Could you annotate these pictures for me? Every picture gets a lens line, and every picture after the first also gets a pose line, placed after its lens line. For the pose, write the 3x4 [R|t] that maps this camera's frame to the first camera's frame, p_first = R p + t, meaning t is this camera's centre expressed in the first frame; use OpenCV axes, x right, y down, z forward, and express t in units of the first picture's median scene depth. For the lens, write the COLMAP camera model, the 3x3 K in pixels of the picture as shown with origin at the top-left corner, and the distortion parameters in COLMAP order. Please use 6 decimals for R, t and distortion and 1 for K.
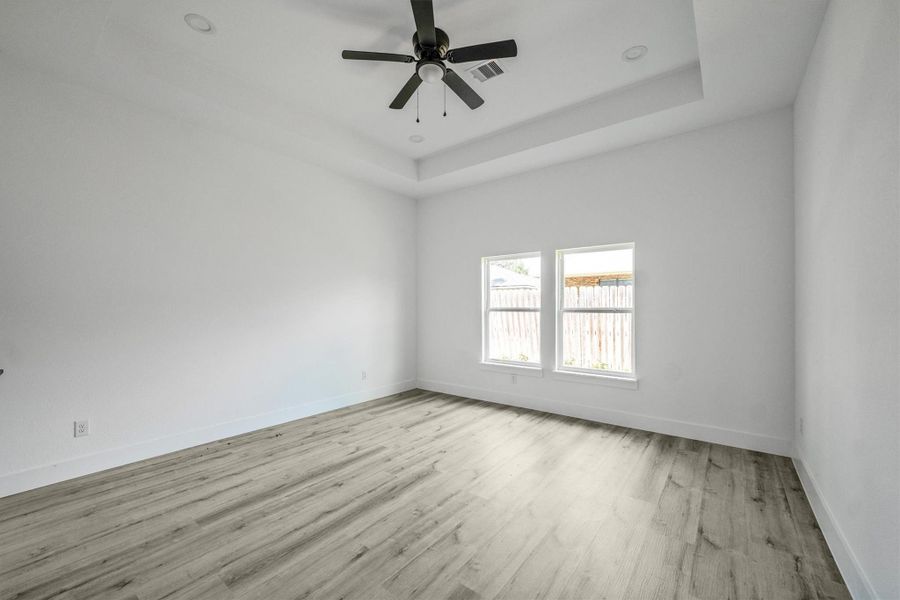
lens RADIAL K [[365.0, 0, 470.2], [0, 365.0, 305.7], [0, 0, 1]] dist [-0.016431, 0.000756]
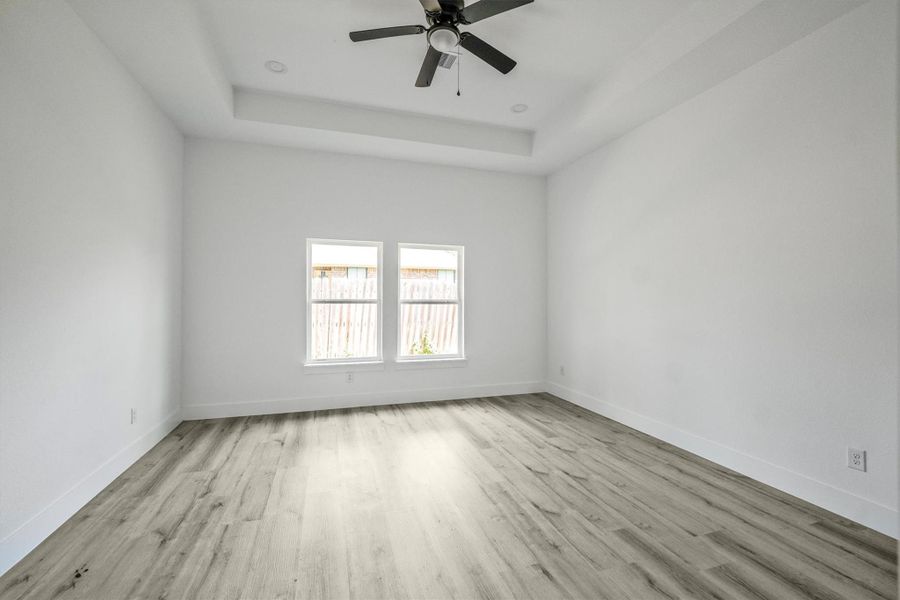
lens RADIAL K [[365.0, 0, 454.2], [0, 365.0, 301.8], [0, 0, 1]] dist [-0.016431, 0.000756]
pose [[0.585305, -0.004829, 0.810799, -0.489393], [-0.005072, 0.999941, 0.009617, 0.002056], [-0.810797, -0.009741, 0.585246, 0.277036]]
